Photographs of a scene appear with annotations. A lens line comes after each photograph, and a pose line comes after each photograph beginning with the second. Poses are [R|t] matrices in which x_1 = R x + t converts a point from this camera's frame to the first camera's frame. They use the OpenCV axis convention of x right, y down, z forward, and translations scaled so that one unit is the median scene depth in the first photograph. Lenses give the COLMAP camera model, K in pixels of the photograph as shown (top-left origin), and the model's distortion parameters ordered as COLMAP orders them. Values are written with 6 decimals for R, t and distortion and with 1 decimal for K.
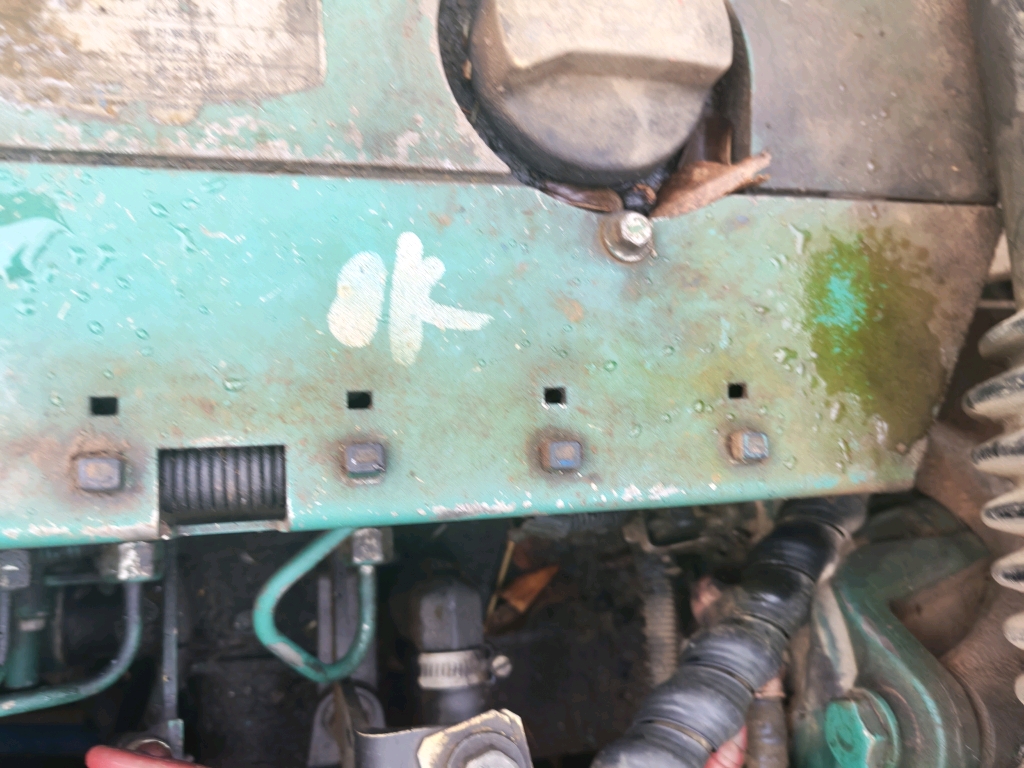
lens RADIAL K [[795.3, 0, 517.6], [0, 795.3, 389.7], [0, 0, 1]] dist [0.001218, 0.003101]
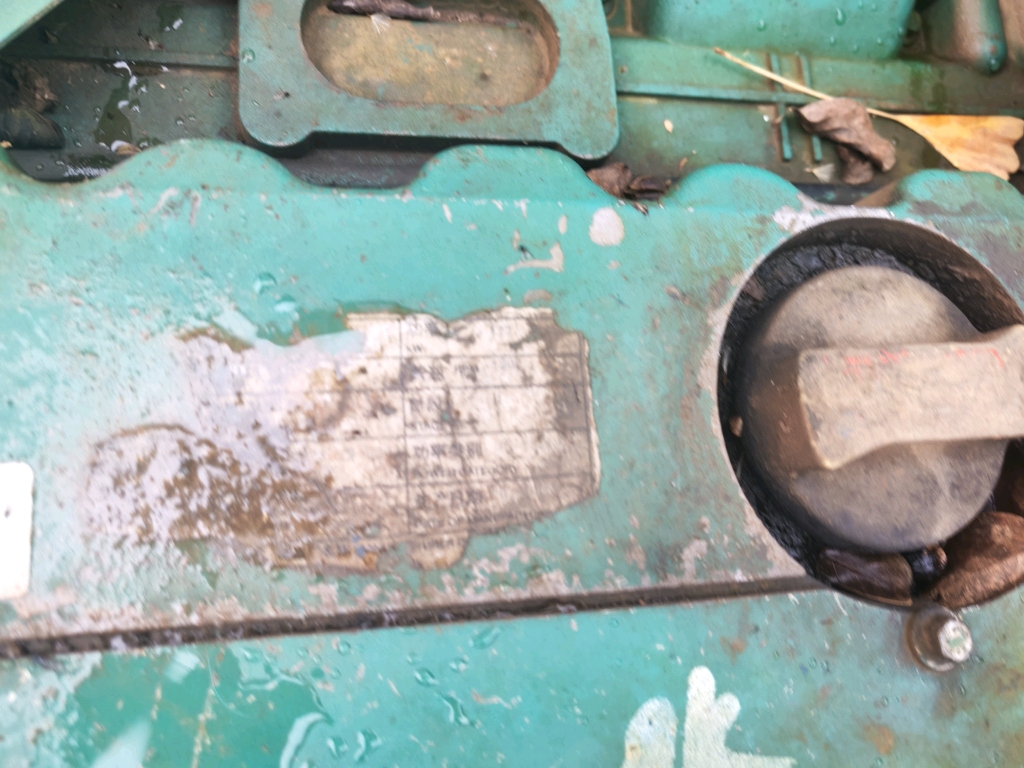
lens RADIAL K [[795.3, 0, 517.6], [0, 795.3, 389.7], [0, 0, 1]] dist [0.001218, 0.003101]
pose [[0.999472, -0.001064, -0.032485, -0.302718], [0.000688, 0.999933, -0.011587, -0.483195], [0.032495, 0.011559, 0.999405, 0.147933]]
